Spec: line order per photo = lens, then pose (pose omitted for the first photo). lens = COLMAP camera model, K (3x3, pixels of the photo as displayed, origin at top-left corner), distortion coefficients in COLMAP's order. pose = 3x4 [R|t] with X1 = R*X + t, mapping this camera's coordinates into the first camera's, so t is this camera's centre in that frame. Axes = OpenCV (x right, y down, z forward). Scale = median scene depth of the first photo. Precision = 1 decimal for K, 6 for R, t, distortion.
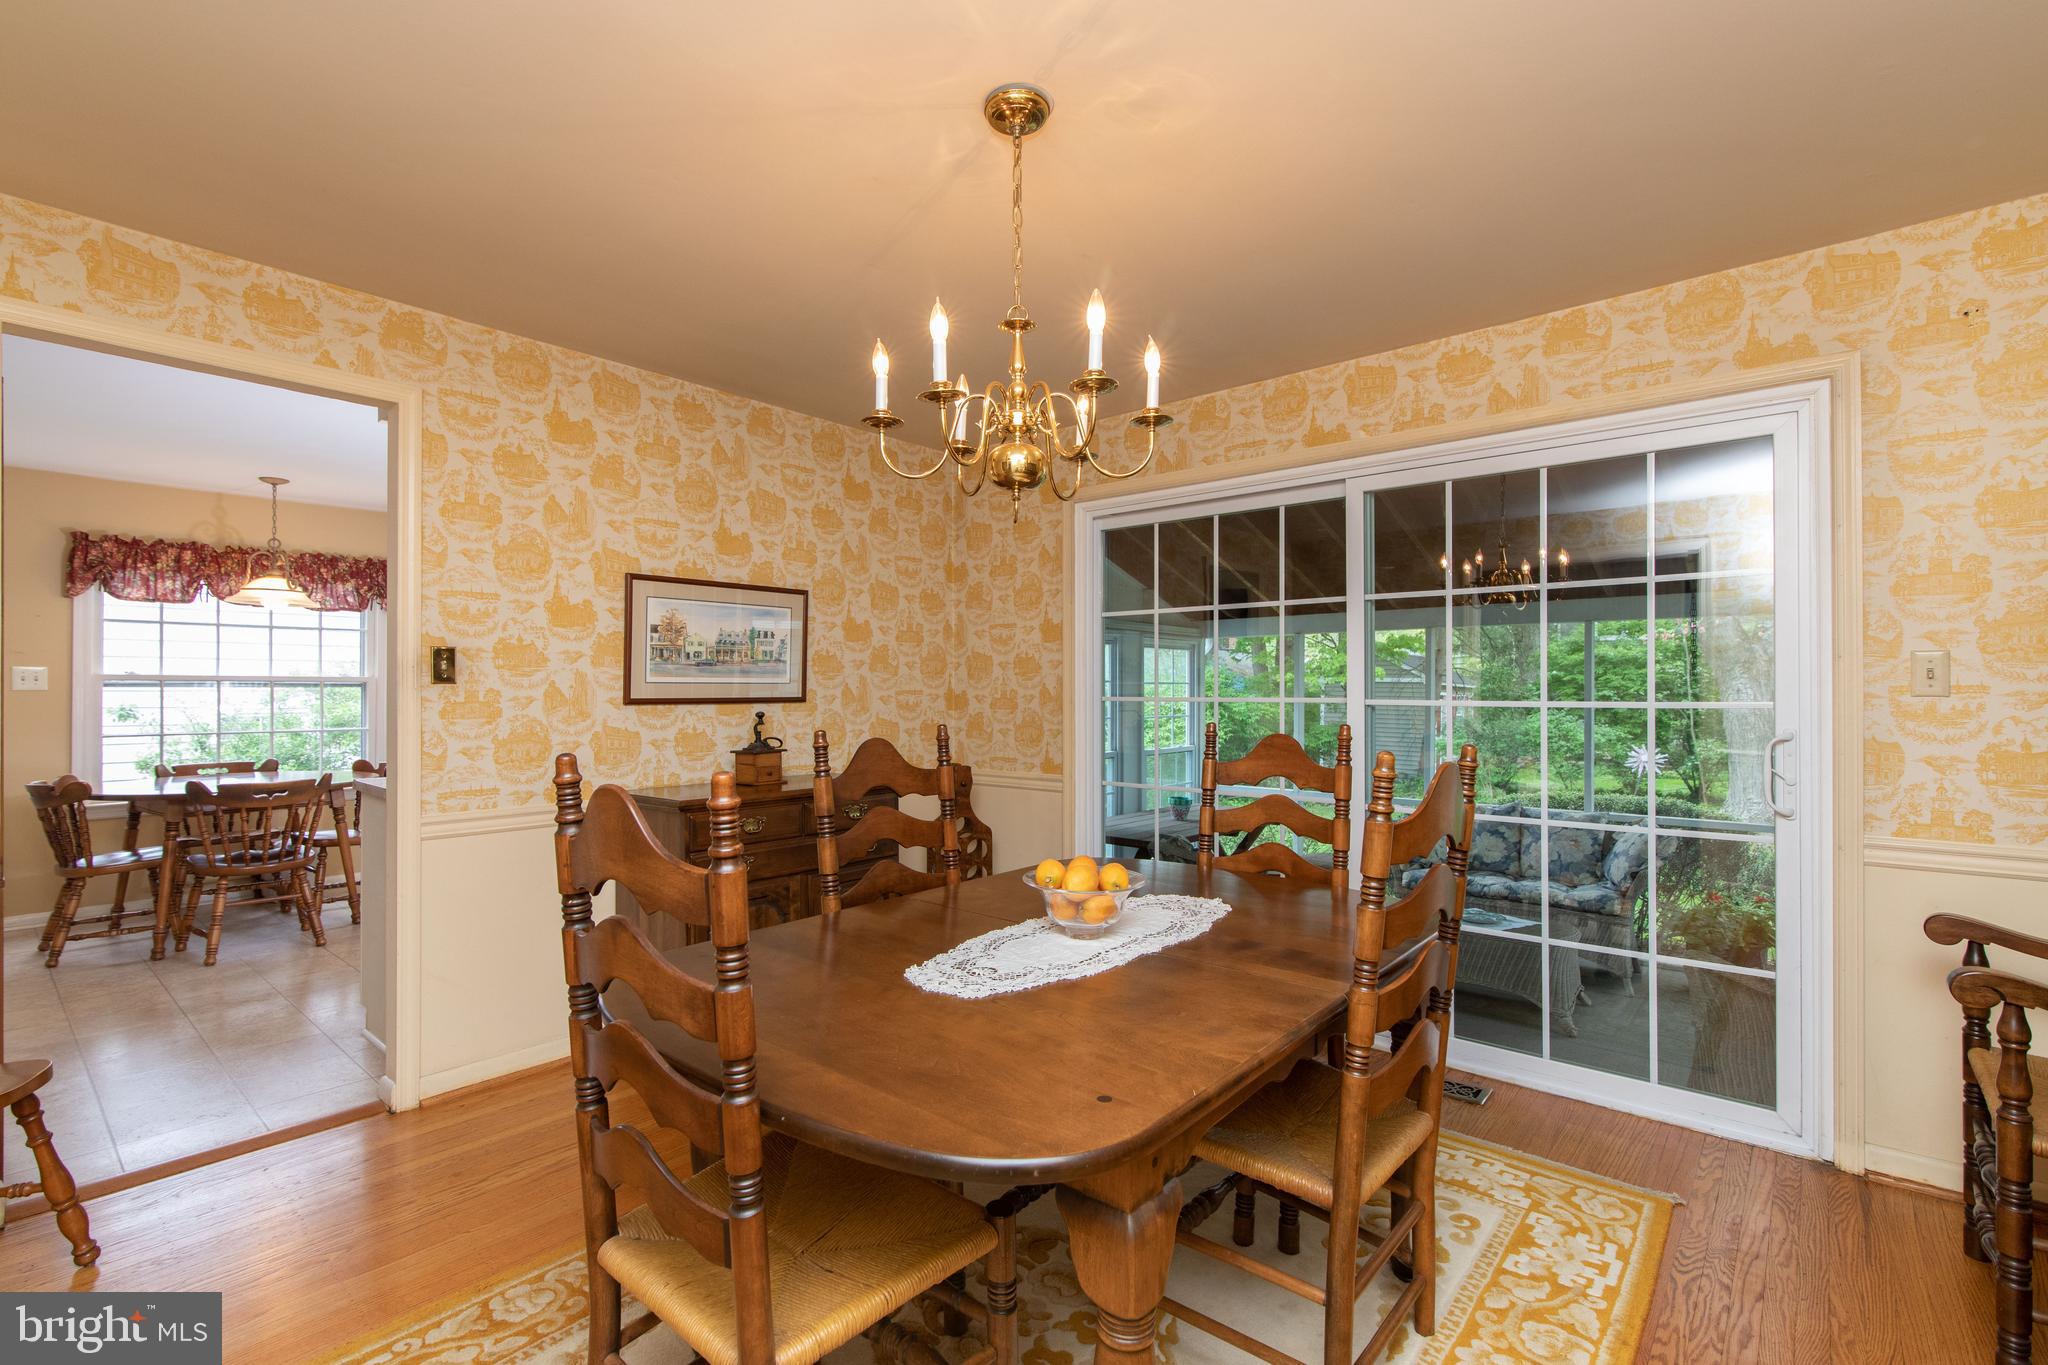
lens RADIAL K [[923.7, 0, 1023.2], [0, 923.7, 686.0], [0, 0, 1]] dist [0.002479, -0.000664]
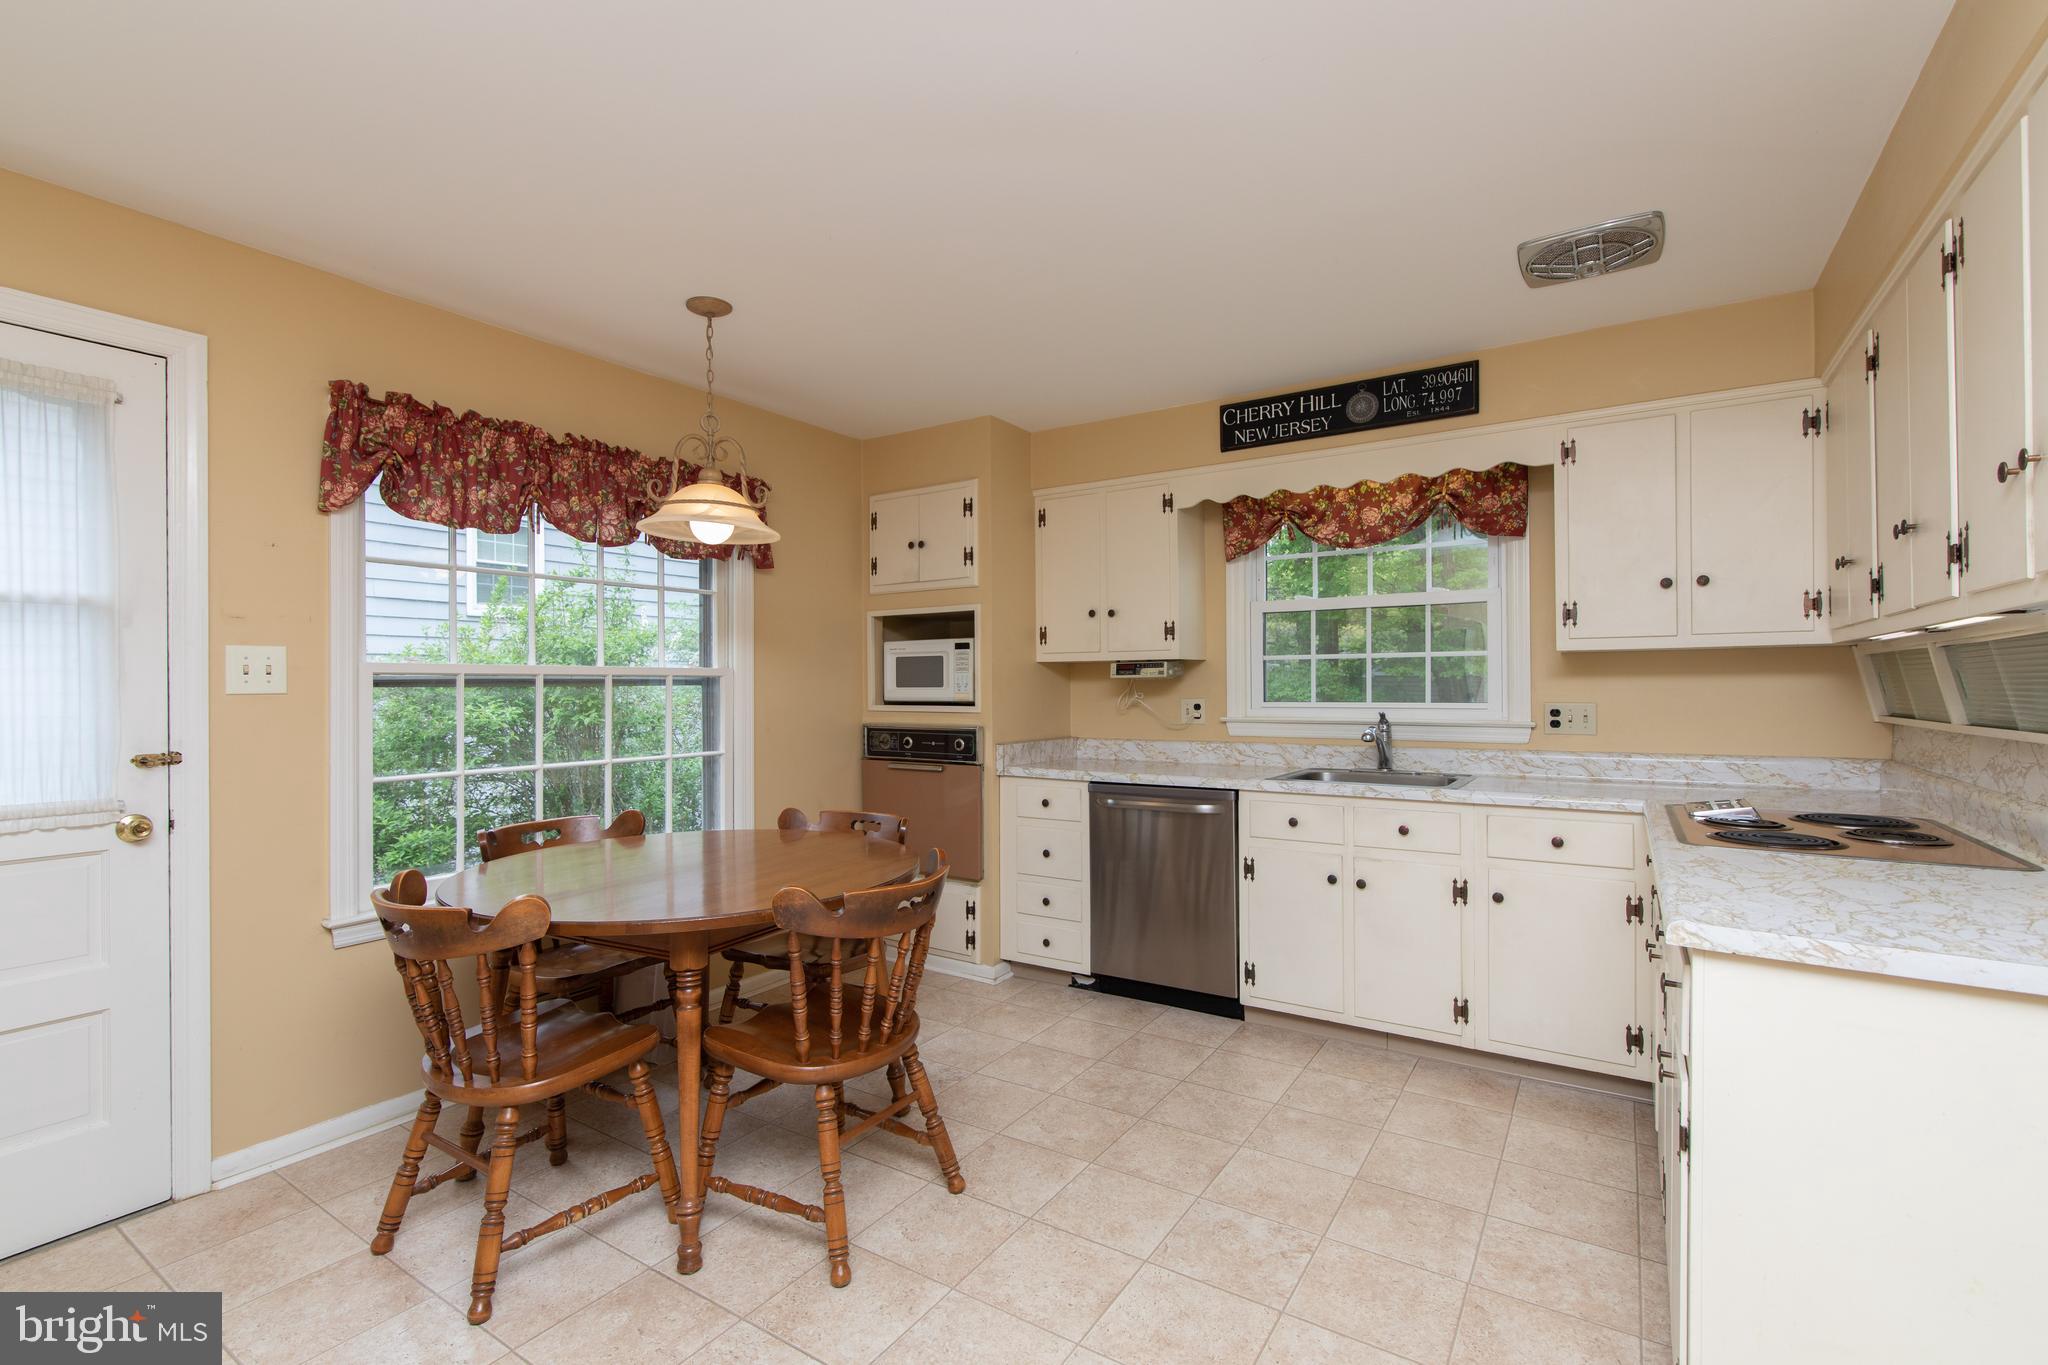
lens RADIAL K [[923.7, 0, 1031.4], [0, 923.7, 685.7], [0, 0, 1]] dist [0.002479, -0.000664]
pose [[0.991566, -0.006221, 0.129454, -0.699216], [0.005386, 0.999962, 0.006802, -0.000200], [-0.129492, -0.006047, 0.991562, 0.434002]]
